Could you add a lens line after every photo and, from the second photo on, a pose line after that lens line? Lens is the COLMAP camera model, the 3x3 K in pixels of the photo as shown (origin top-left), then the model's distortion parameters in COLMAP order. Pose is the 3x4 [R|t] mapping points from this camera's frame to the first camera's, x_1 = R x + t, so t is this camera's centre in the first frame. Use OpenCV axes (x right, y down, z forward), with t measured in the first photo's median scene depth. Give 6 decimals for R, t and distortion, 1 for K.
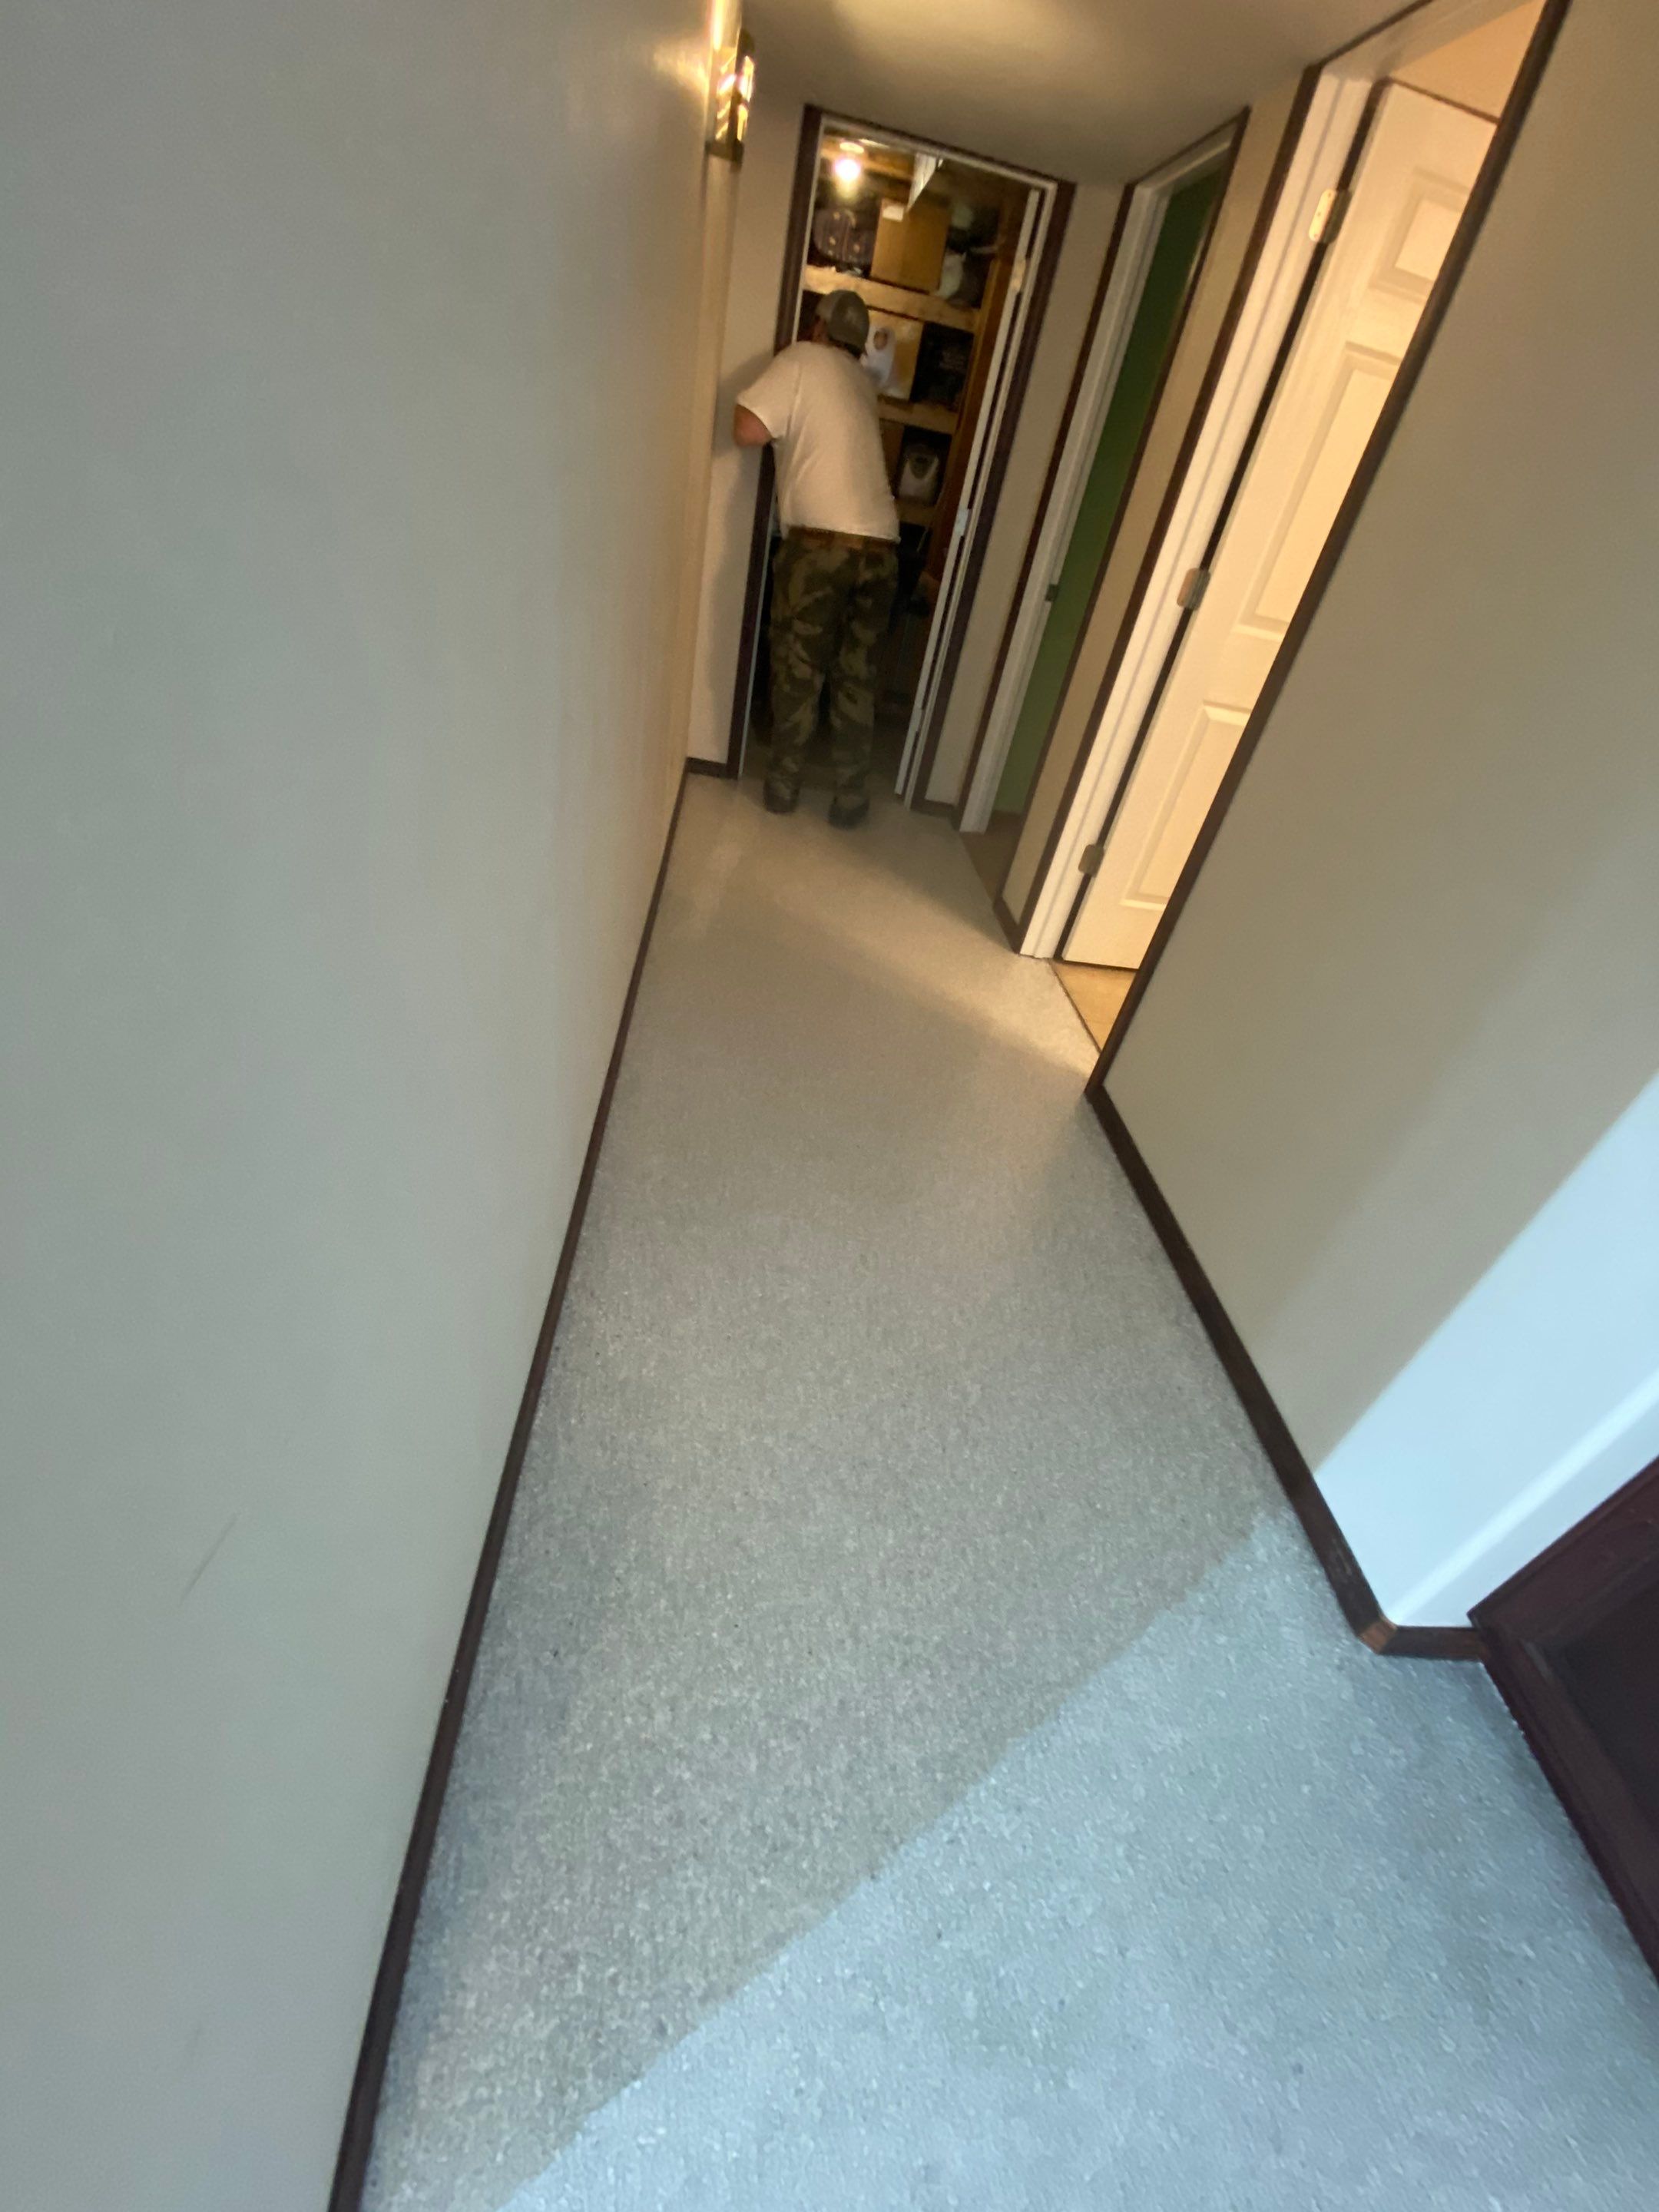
lens RADIAL K [[902.1, 0, 832.7], [0, 902.1, 1101.0], [0, 0, 1]] dist [0.009037, -0.015012]
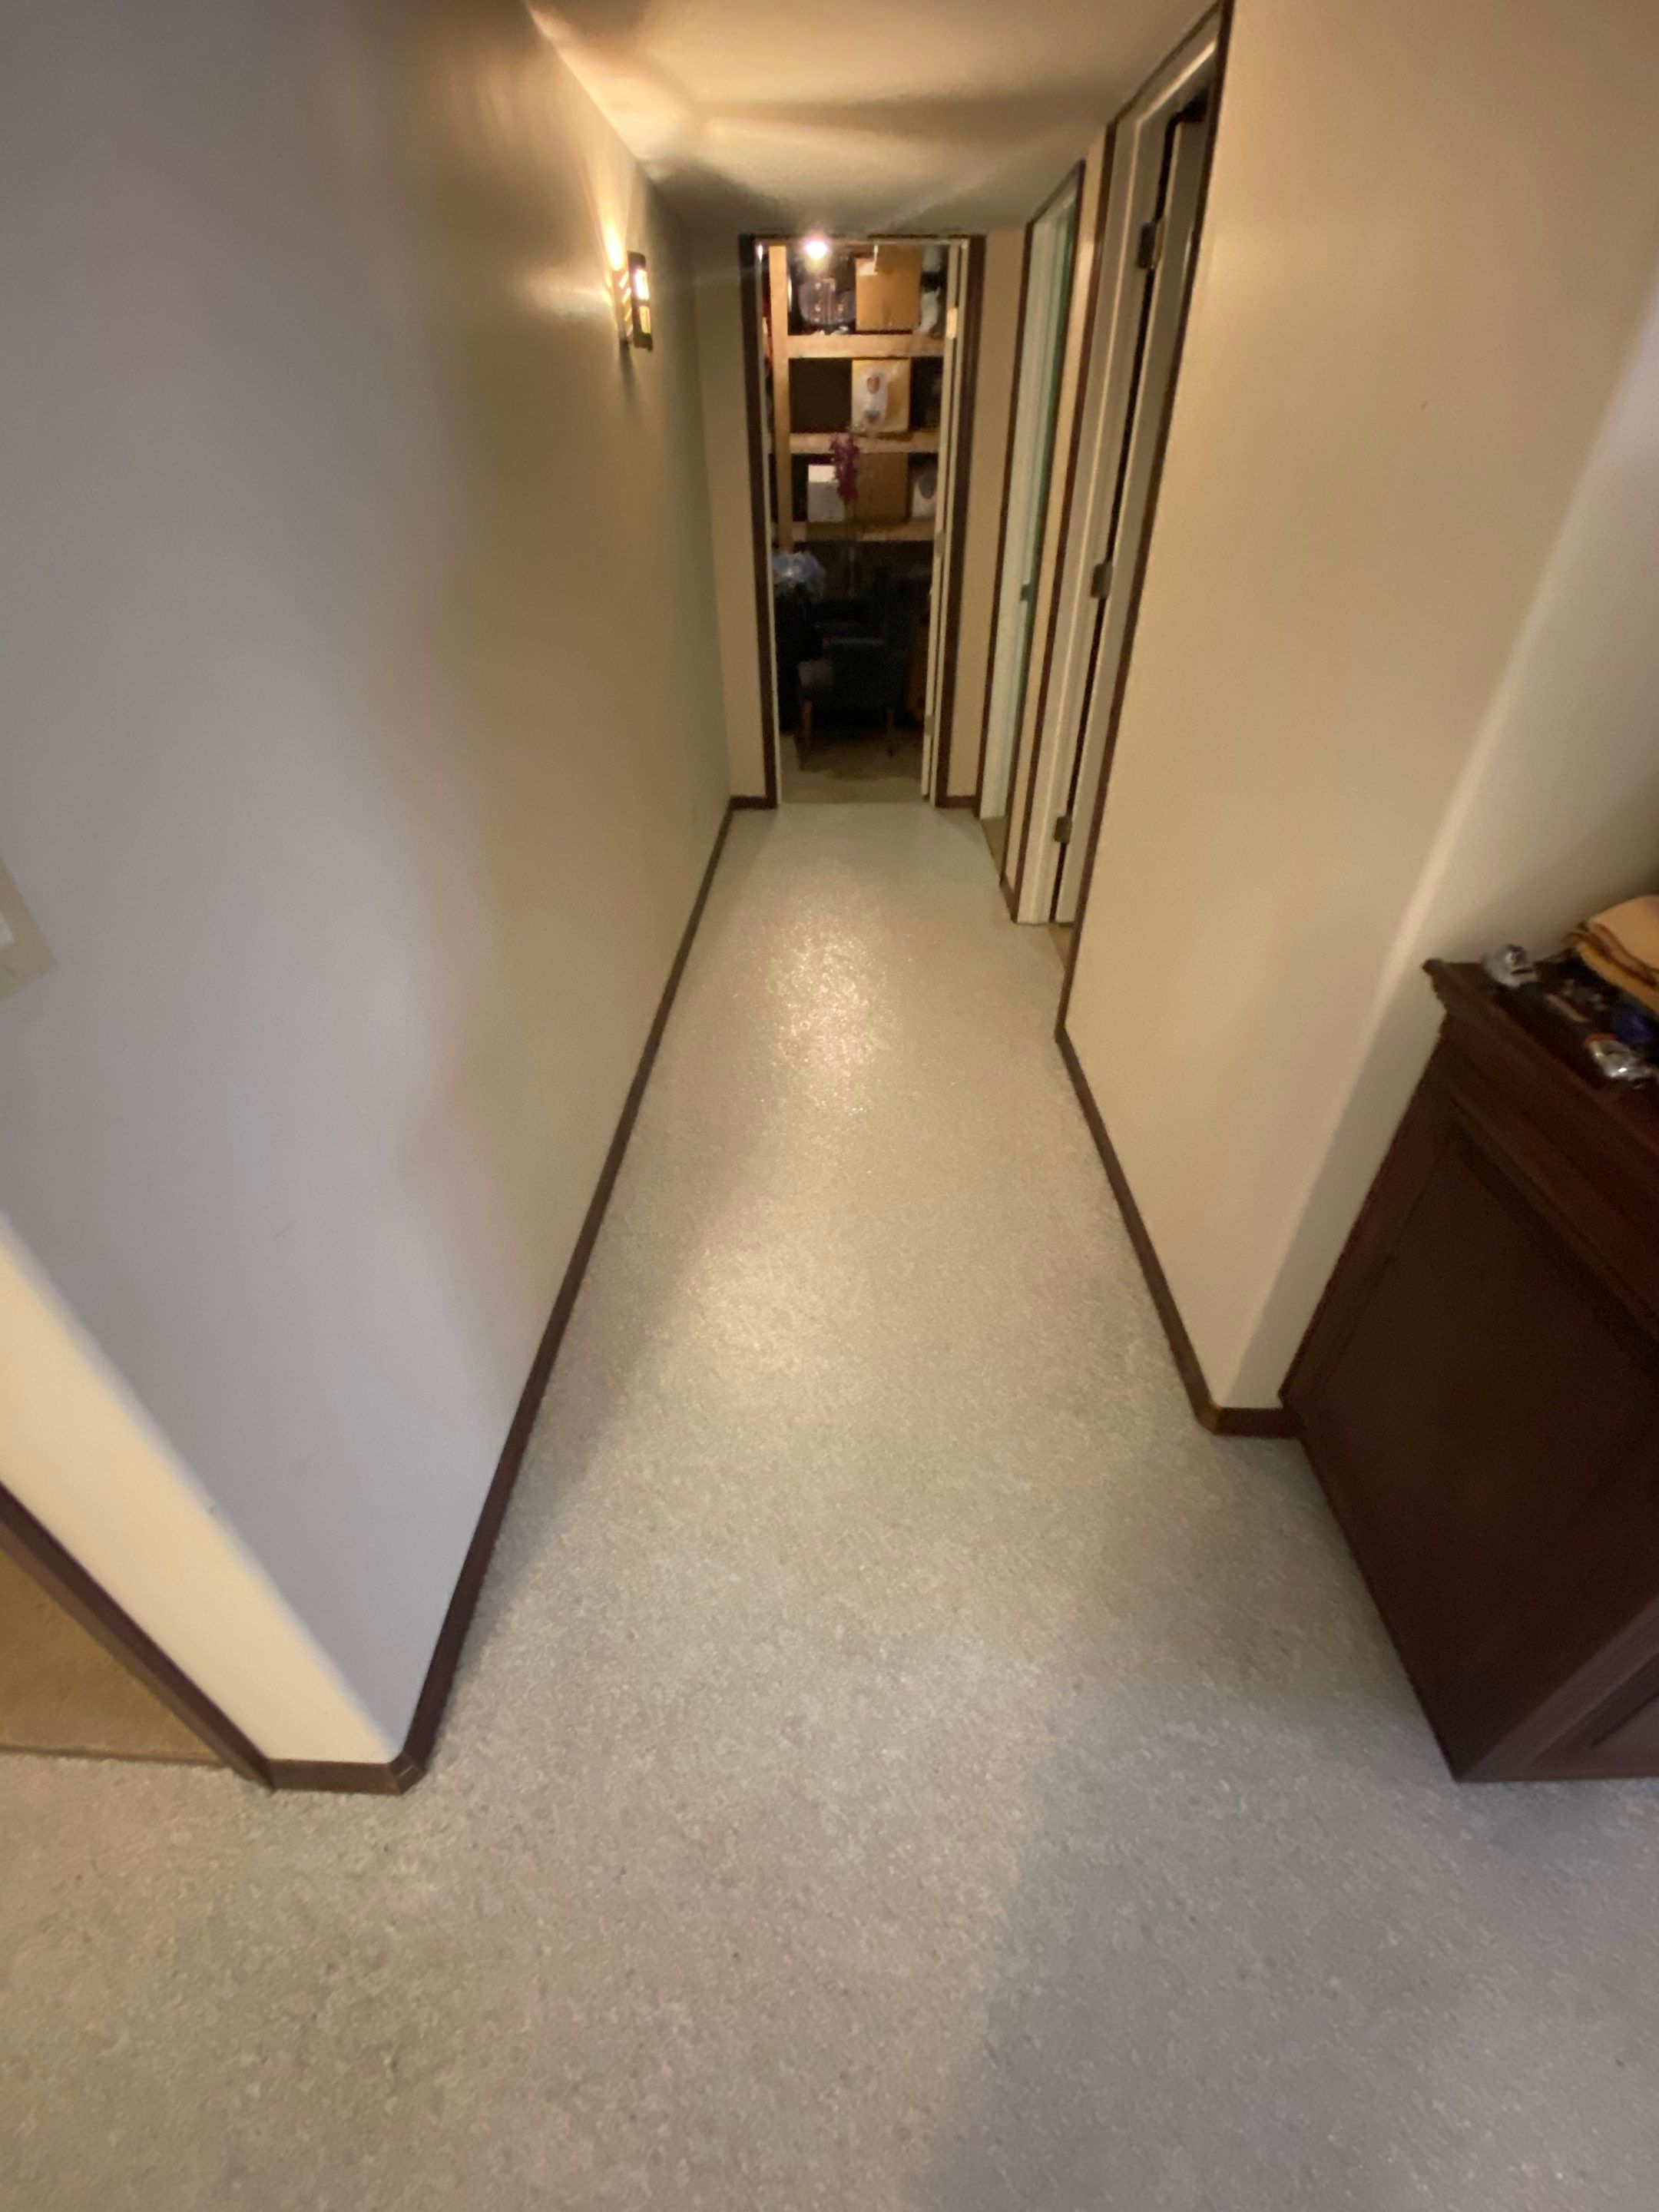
lens RADIAL K [[902.1, 0, 825.9], [0, 902.1, 1100.6], [0, 0, 1]] dist [0.009037, -0.015012]
pose [[0.978555, -0.109656, -0.174373, 0.365656], [0.108139, 0.993969, -0.018205, 0.125476], [0.175318, -0.001042, 0.984511, -0.345529]]
